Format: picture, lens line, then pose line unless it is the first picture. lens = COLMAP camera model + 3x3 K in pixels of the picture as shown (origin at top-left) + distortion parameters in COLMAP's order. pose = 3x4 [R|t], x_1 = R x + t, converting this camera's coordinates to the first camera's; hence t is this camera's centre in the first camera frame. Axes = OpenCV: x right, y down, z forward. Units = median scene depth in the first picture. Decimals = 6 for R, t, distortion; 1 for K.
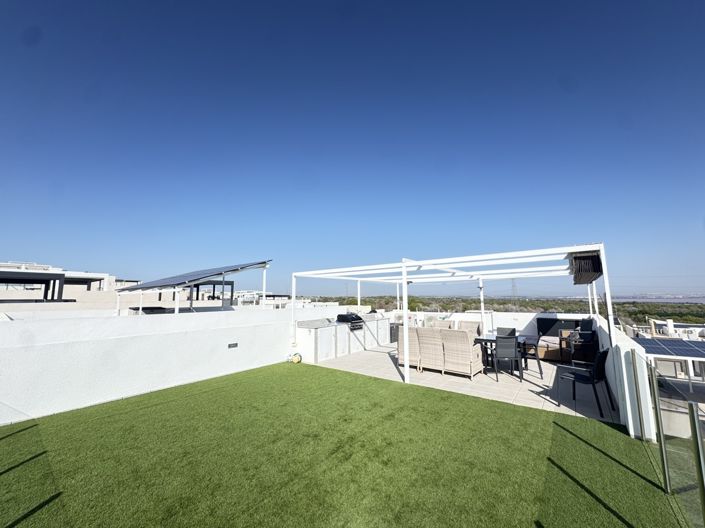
lens RADIAL K [[282.8, 0, 352.5], [0, 282.8, 264.0], [0, 0, 1]] dist [-0.008168, 0.000081]
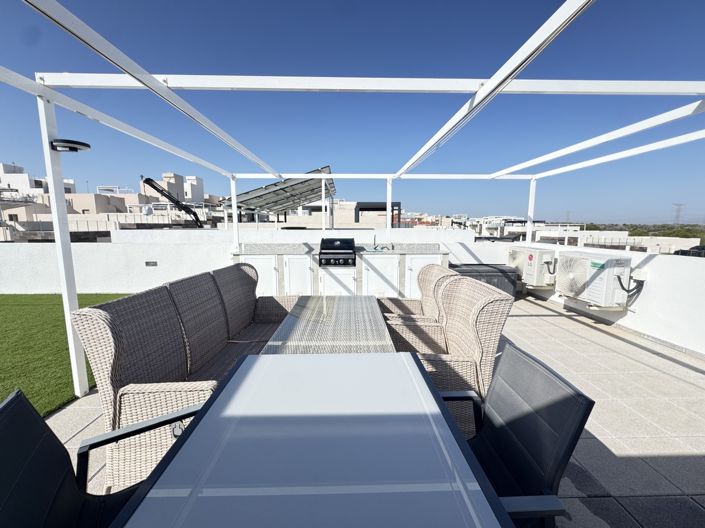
lens RADIAL K [[282.8, 0, 352.5], [0, 282.8, 264.0], [0, 0, 1]] dist [-0.008168, 0.000081]
pose [[0.627751, 0.112229, -0.770281, 0.444702], [0.086518, 0.973361, 0.212327, 0.105249], [0.773591, -0.199932, 0.601319, 0.646609]]
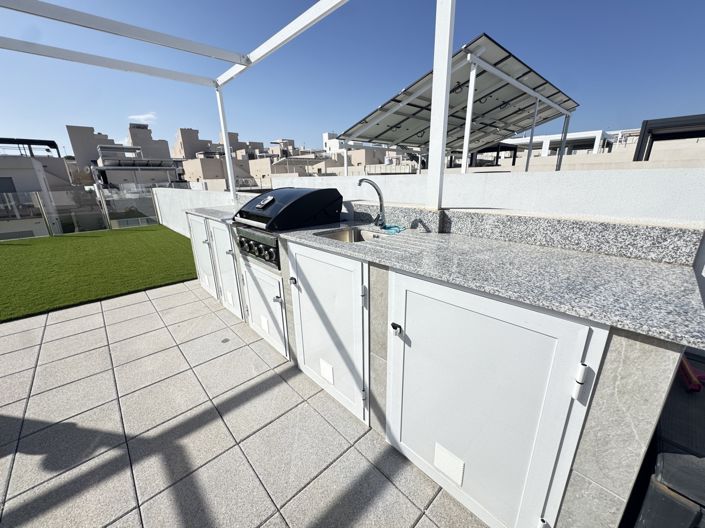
lens RADIAL K [[282.8, 0, 352.5], [0, 282.8, 264.0], [0, 0, 1]] dist [-0.008168, 0.000081]
pose [[-0.155885, 0.301175, -0.940741, 0.211372], [0.137014, 0.949770, 0.281362, 0.171745], [0.978227, -0.085034, -0.189320, 1.056171]]
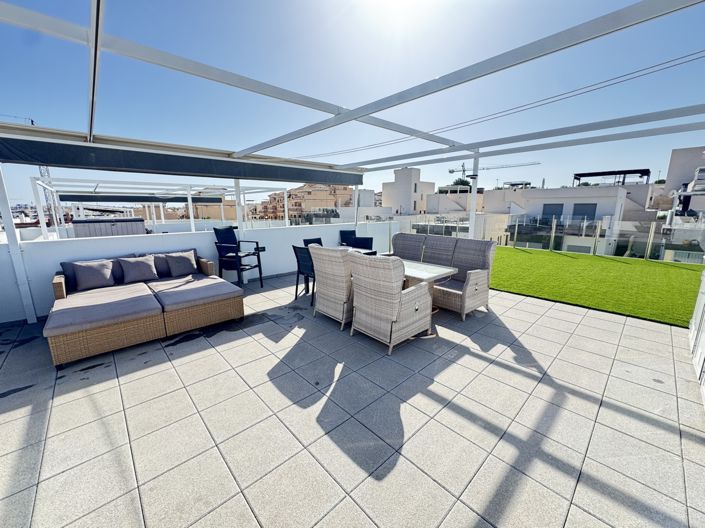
lens RADIAL K [[282.8, 0, 352.5], [0, 282.8, 264.0], [0, 0, 1]] dist [-0.008168, 0.000081]
pose [[-0.986924, -0.017282, 0.160254, 0.251023], [-0.004768, 0.996930, 0.078149, 0.163095], [-0.161113, 0.076363, -0.983977, 1.168228]]
